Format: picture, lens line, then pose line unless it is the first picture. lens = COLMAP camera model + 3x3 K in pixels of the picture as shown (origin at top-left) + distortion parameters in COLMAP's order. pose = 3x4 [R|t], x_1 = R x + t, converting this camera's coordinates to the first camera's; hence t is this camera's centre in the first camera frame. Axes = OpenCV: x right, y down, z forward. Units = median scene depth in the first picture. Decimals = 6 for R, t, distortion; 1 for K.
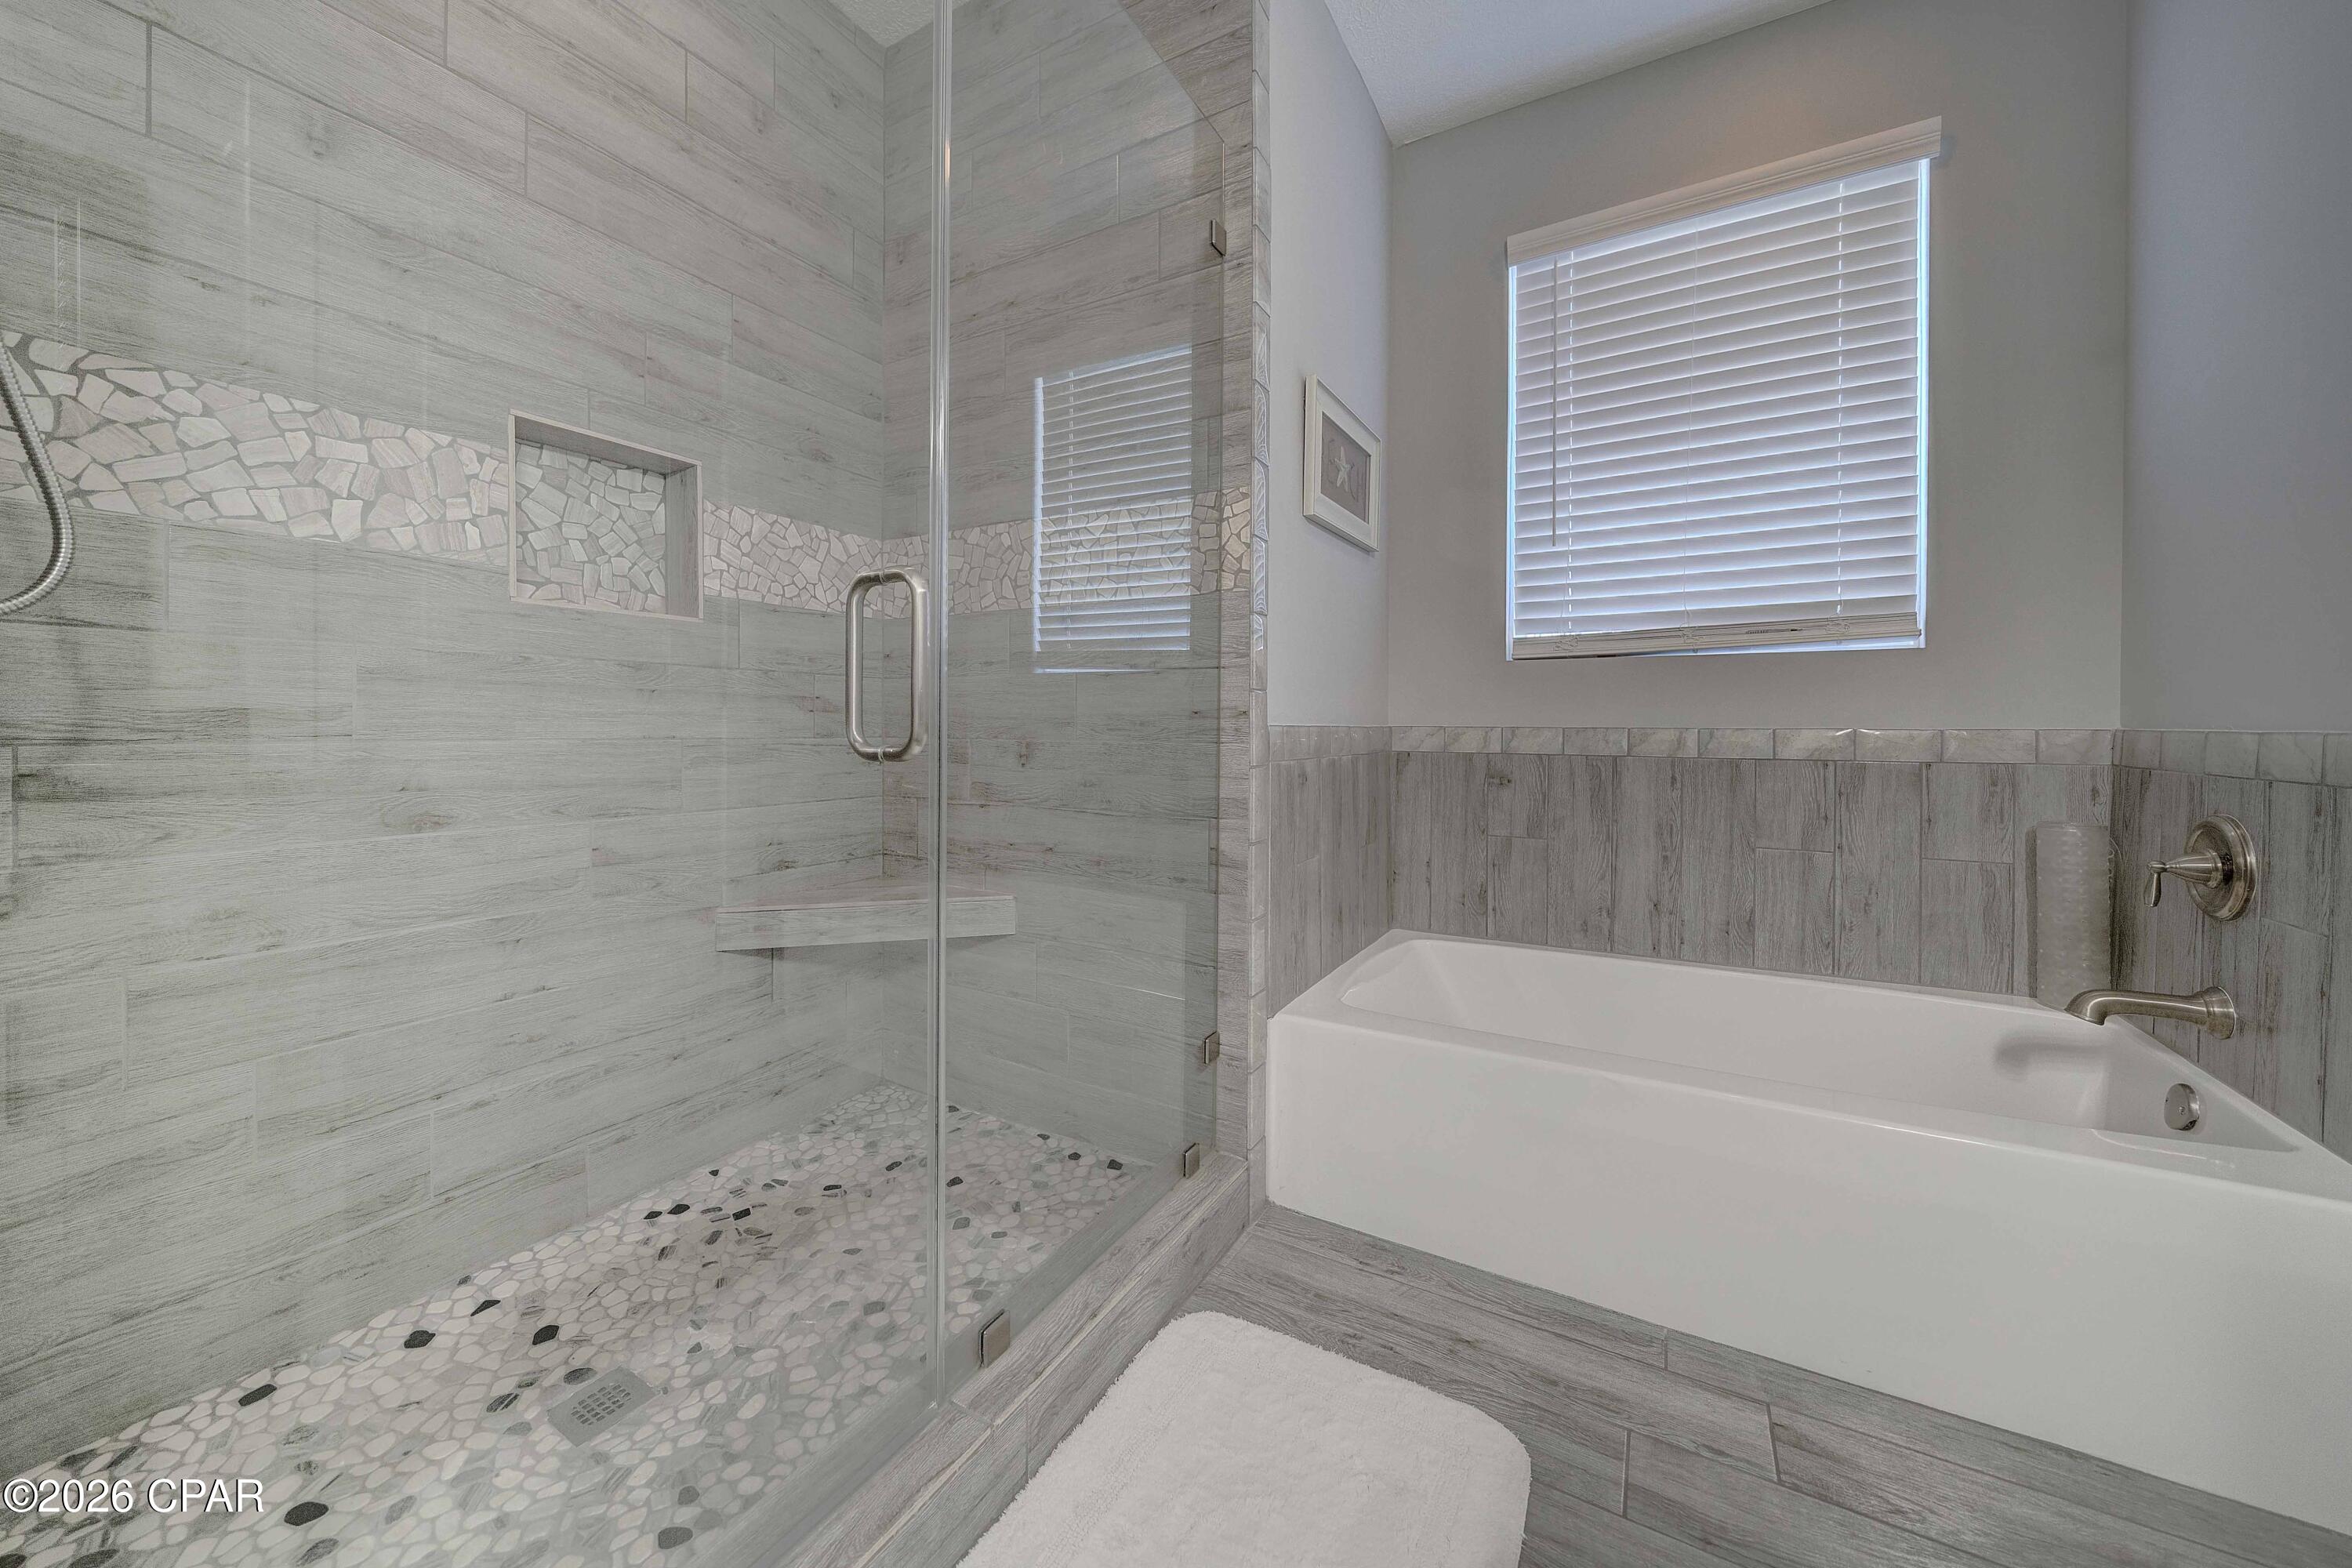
lens RADIAL K [[806.0, 0, 1171.0], [0, 806.0, 731.0], [0, 0, 1]] dist [-0.002482, -0.000139]
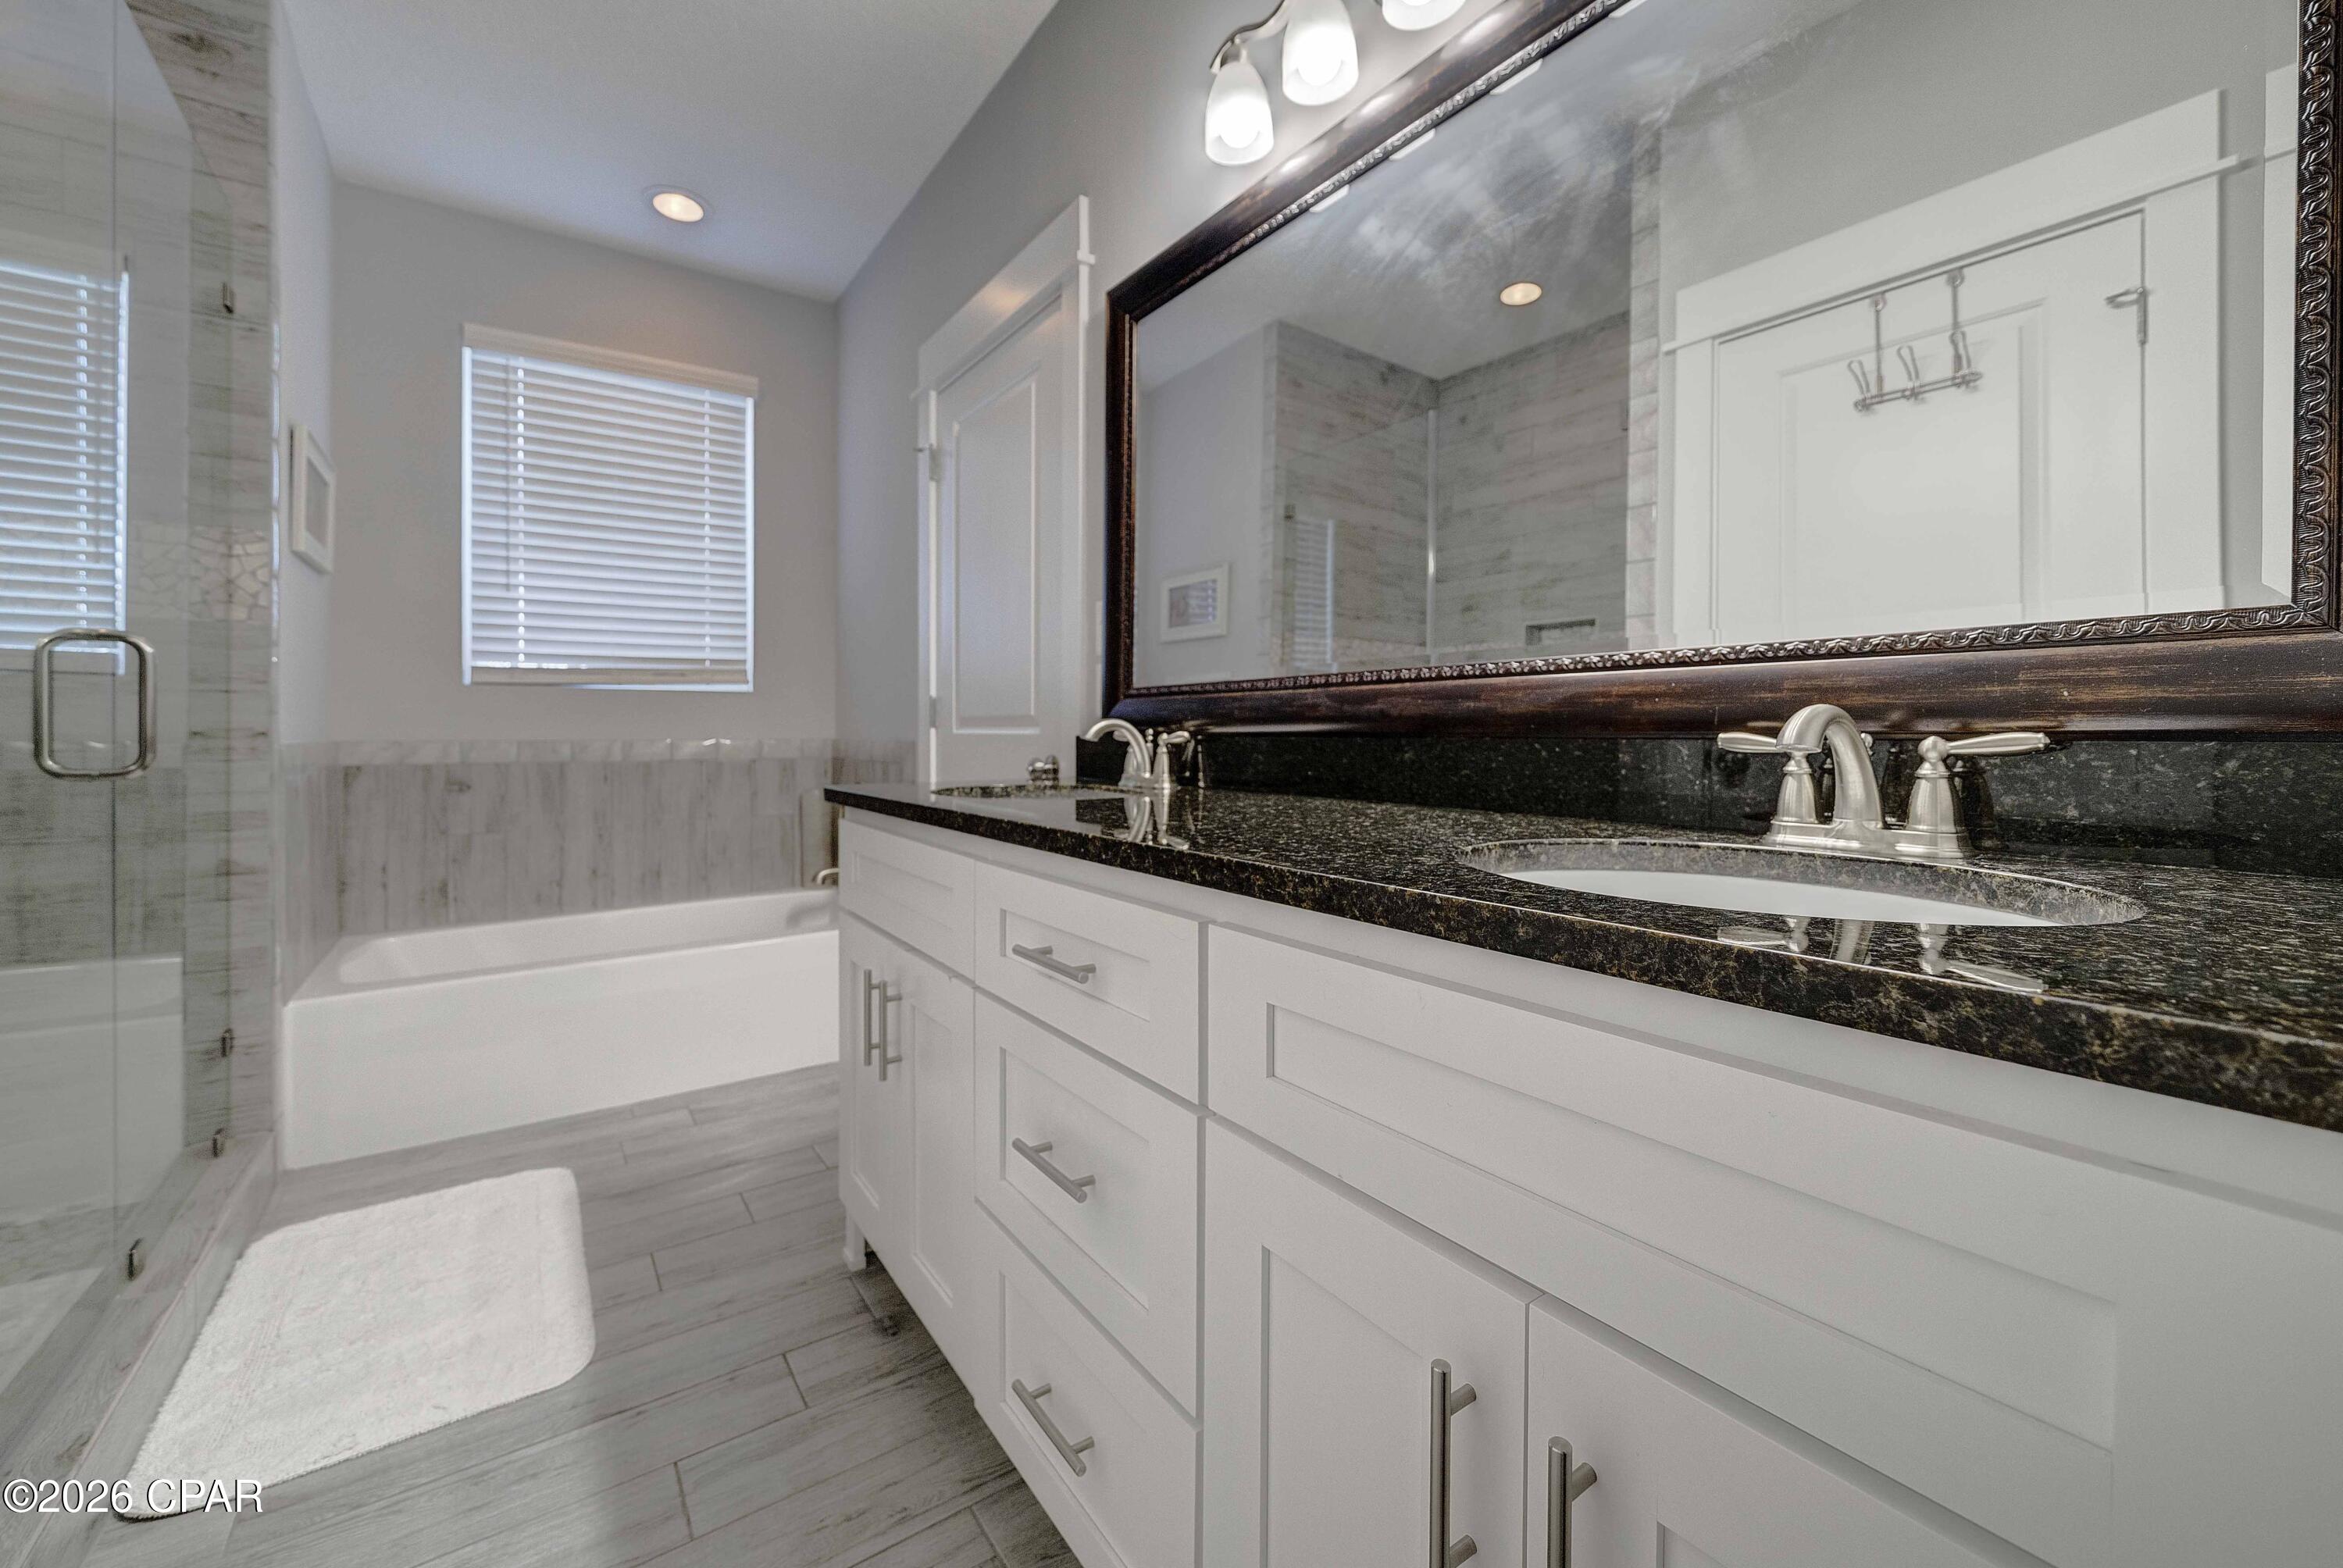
lens RADIAL K [[928.9, 0, 1169.2], [0, 928.9, 735.0], [0, 0, 1]] dist [-0.001141, -0.000161]
pose [[0.388620, -0.006065, 0.921378, -0.596314], [0.007767, 0.999964, 0.003306, -0.014950], [-0.921365, 0.005871, 0.388653, -0.647611]]
